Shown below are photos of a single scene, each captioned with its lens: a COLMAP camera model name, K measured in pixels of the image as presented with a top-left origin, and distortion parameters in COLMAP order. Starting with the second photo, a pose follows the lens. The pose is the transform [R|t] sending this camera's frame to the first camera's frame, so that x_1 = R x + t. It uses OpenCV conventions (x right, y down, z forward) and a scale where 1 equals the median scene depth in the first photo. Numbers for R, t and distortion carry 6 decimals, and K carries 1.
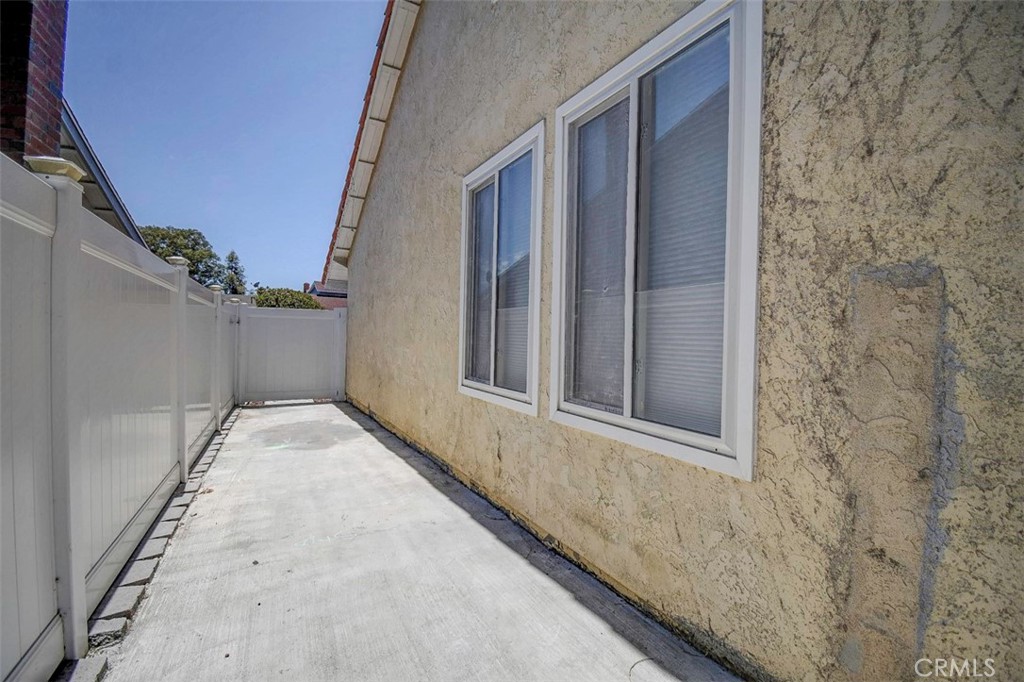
lens RADIAL K [[456.3, 0, 512.9], [0, 456.3, 345.7], [0, 0, 1]] dist [0.010465, -0.024533]
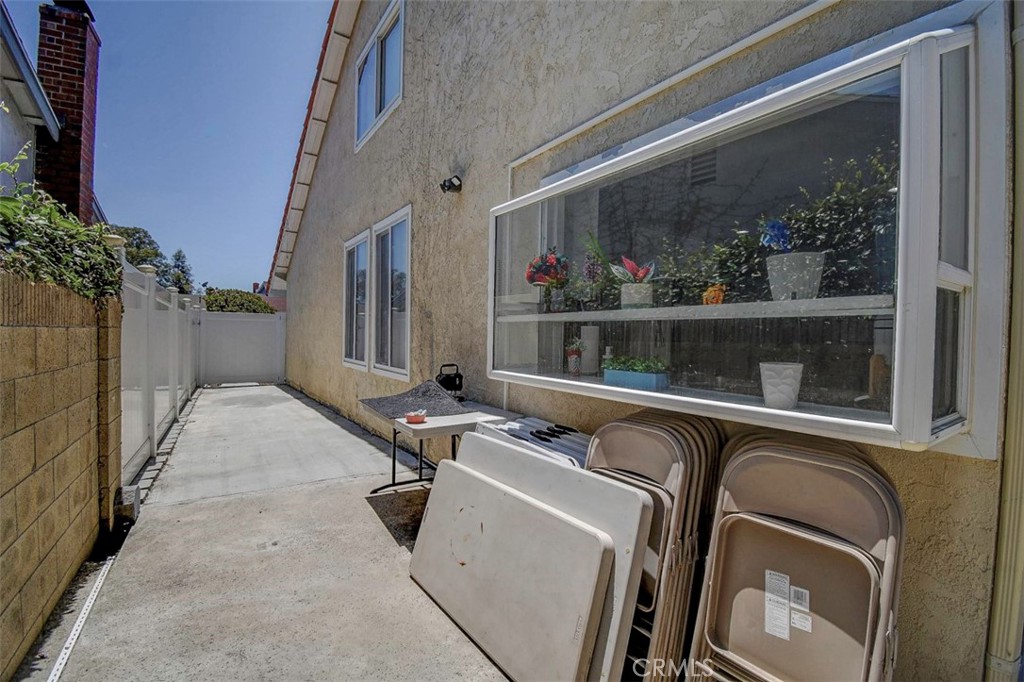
lens RADIAL K [[456.3, 0, 512.9], [0, 456.3, 345.7], [0, 0, 1]] dist [0.010465, -0.024533]
pose [[0.996261, -0.003053, 0.086338, 0.191654], [0.002775, 0.999991, 0.003343, 0.011474], [-0.086347, -0.003091, 0.996260, -0.401106]]
